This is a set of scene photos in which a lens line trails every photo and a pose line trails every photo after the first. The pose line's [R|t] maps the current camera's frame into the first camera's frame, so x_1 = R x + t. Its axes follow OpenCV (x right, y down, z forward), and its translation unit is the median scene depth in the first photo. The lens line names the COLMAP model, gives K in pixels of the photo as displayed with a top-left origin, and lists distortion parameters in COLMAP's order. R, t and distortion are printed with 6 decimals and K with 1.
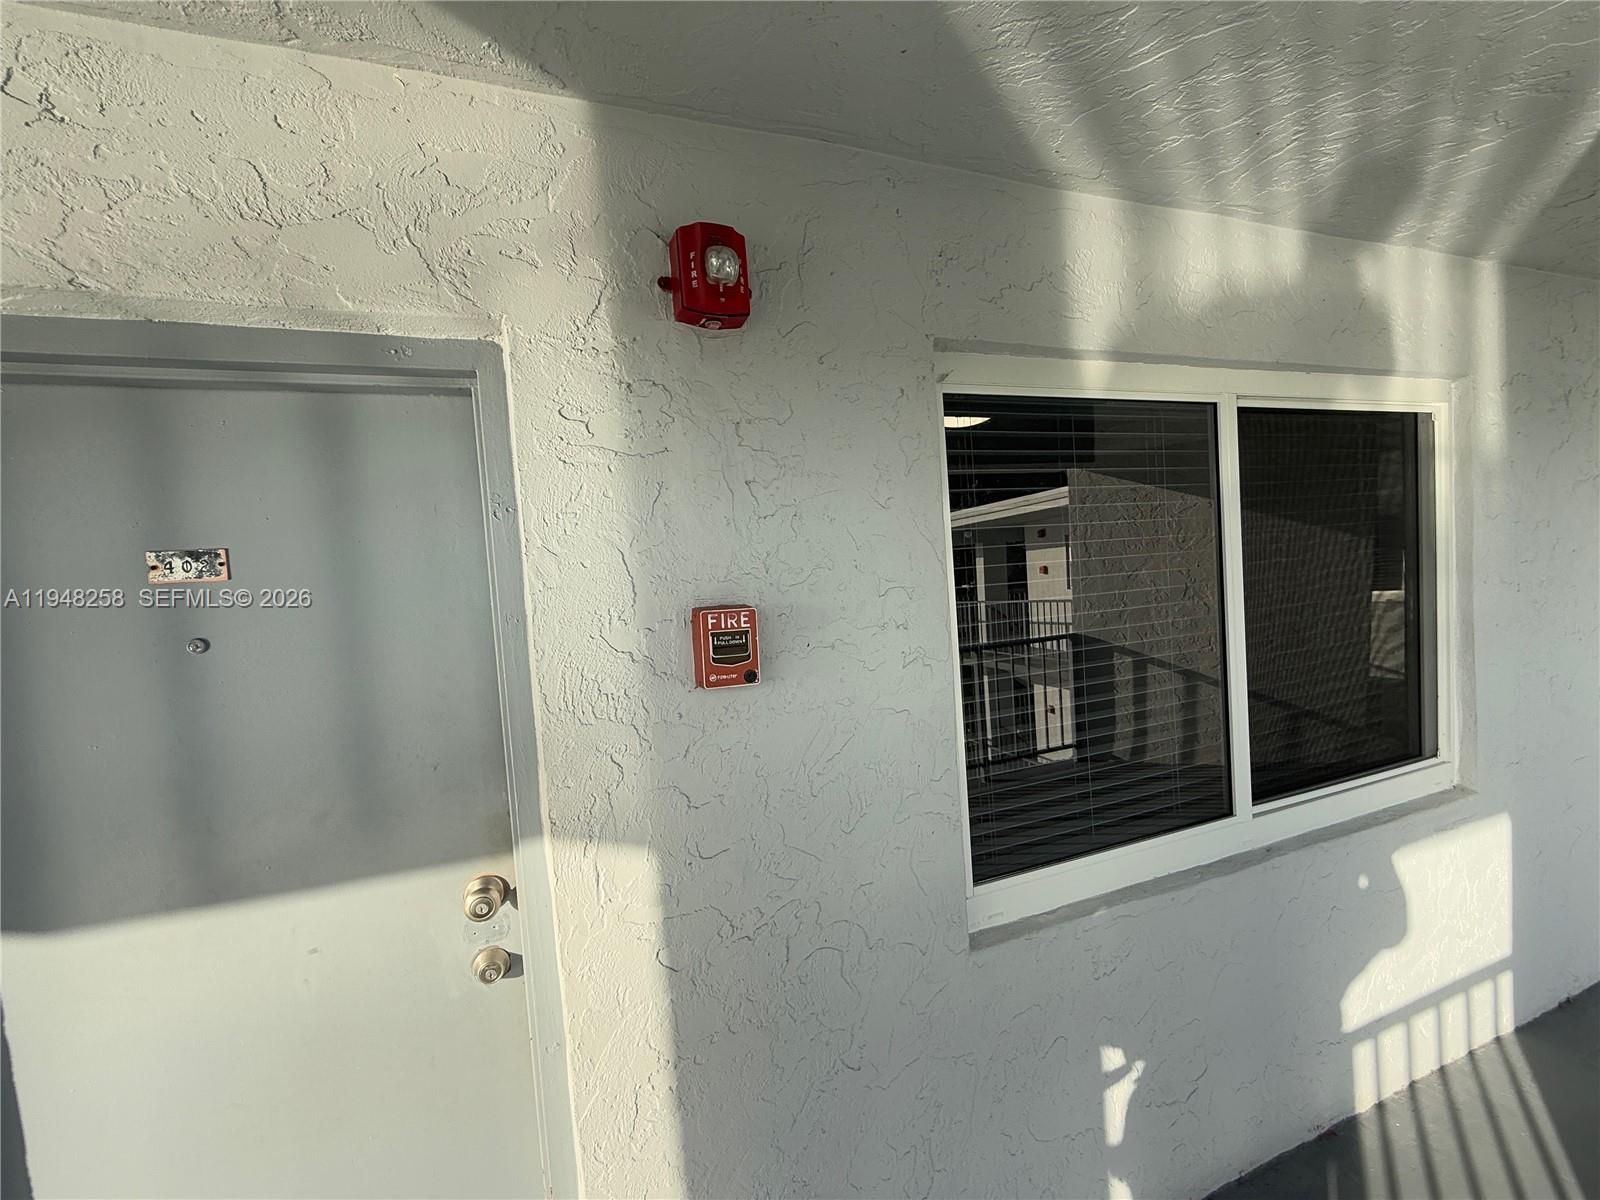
lens RADIAL K [[641.2, 0, 800.7], [0, 641.2, 603.5], [0, 0, 1]] dist [0.003692, 0.000075]
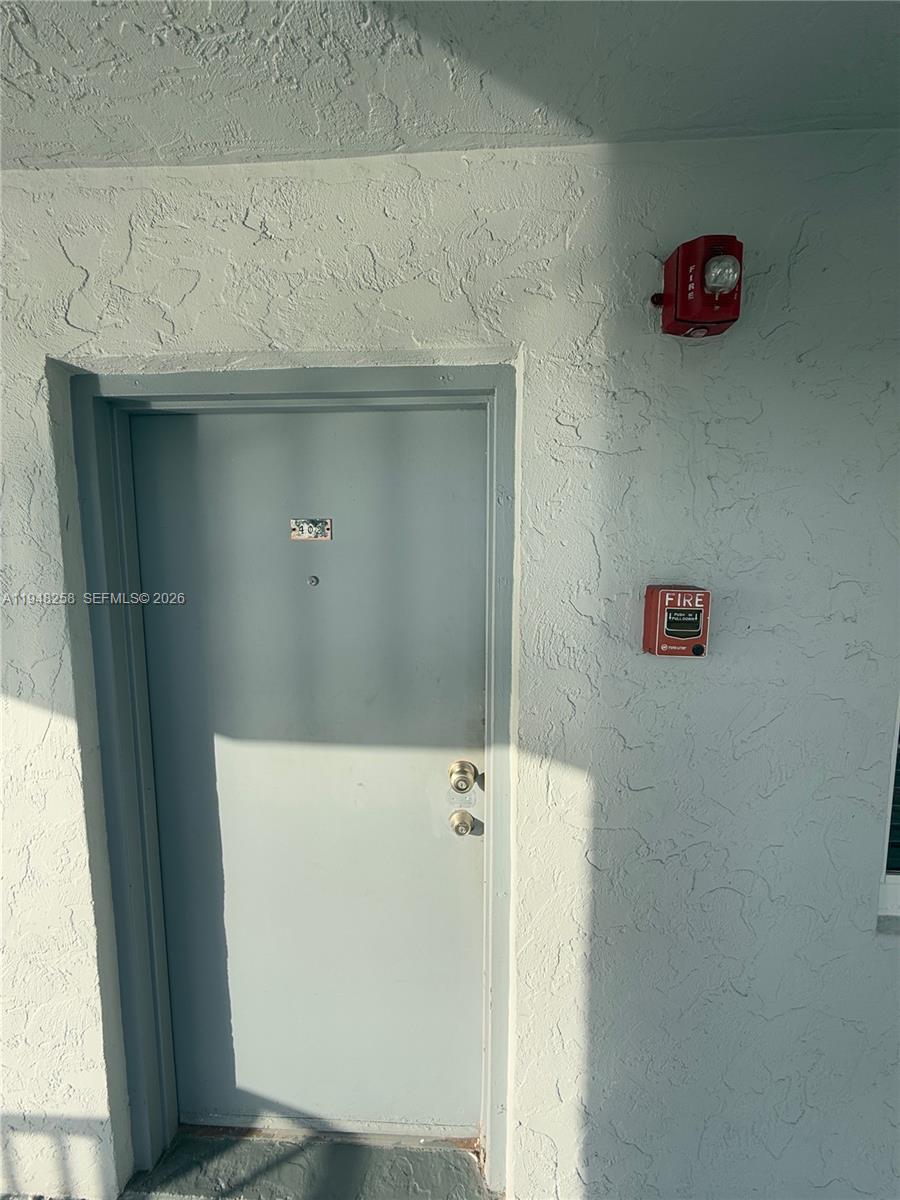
lens RADIAL K [[480.9, 0, 447.5], [0, 480.9, 598.4], [0, 0, 1]] dist [0.003692, 0.000075]
pose [[0.919599, 0.105168, -0.378519, -0.176909], [-0.077521, 0.993135, 0.087599, -0.018638], [0.385133, -0.051213, 0.921439, 0.042526]]
